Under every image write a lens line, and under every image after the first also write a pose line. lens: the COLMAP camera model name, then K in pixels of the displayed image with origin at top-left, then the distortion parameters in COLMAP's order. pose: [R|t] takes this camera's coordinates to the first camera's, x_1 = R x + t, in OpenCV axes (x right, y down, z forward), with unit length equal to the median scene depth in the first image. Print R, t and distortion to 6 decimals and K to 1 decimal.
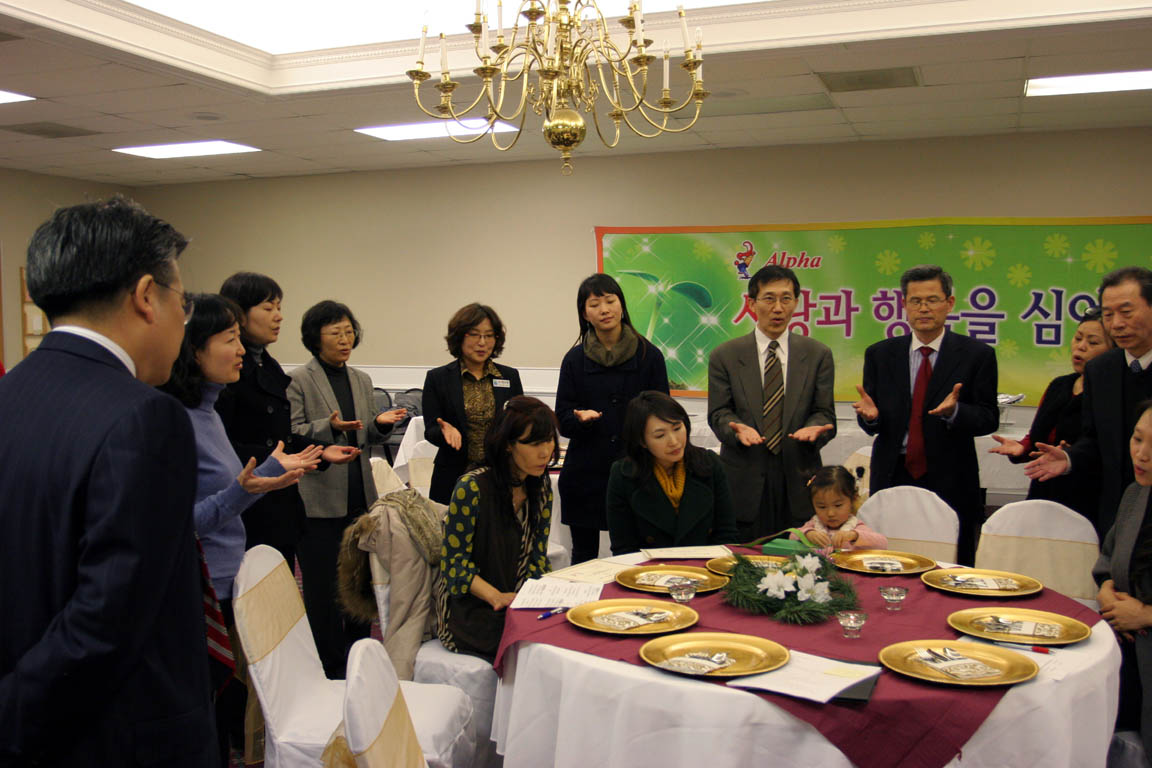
lens RADIAL K [[1118.8, 0, 578.8], [0, 1118.8, 377.2], [0, 0, 1]] dist [-0.059382, 0.000000]
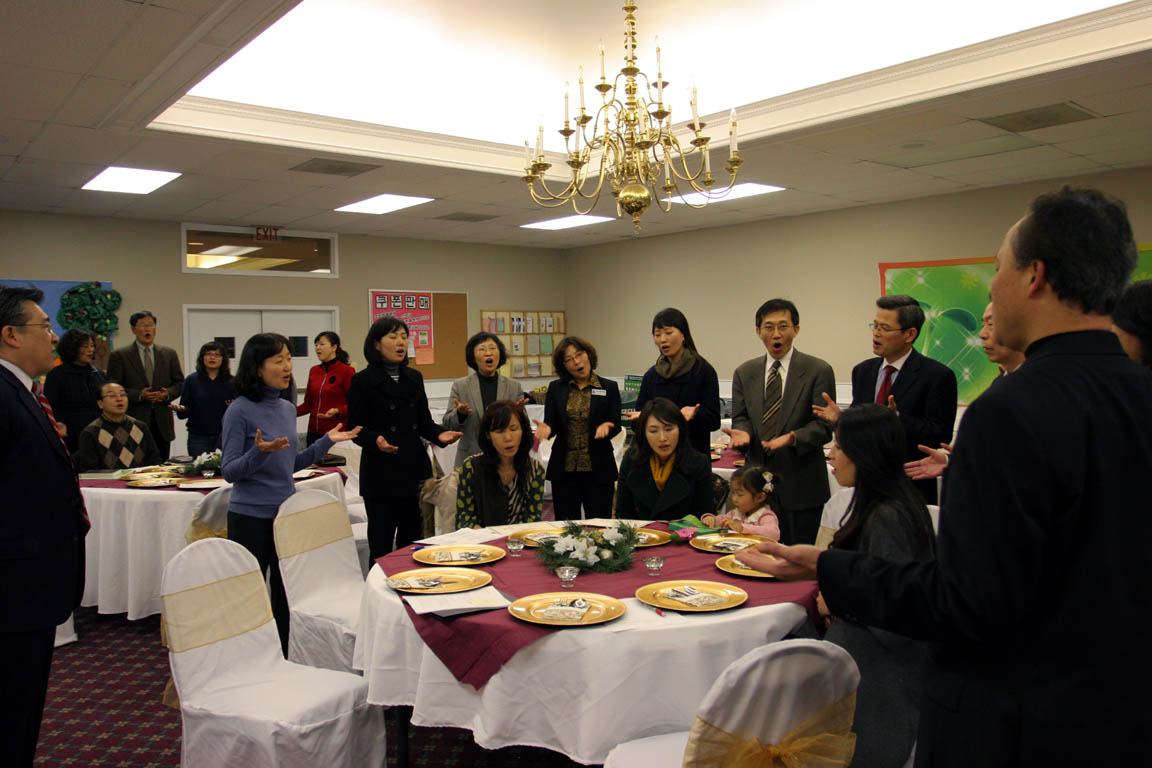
lens RADIAL K [[904.2, 0, 570.2], [0, 904.2, 385.6], [0, 0, 1]] dist [-0.065949, 0.021169]
pose [[0.874648, 0.013166, -0.484581, 0.441924], [-0.014780, 0.999891, 0.000489, -0.002828], [0.484534, 0.006734, 0.874747, 0.036013]]
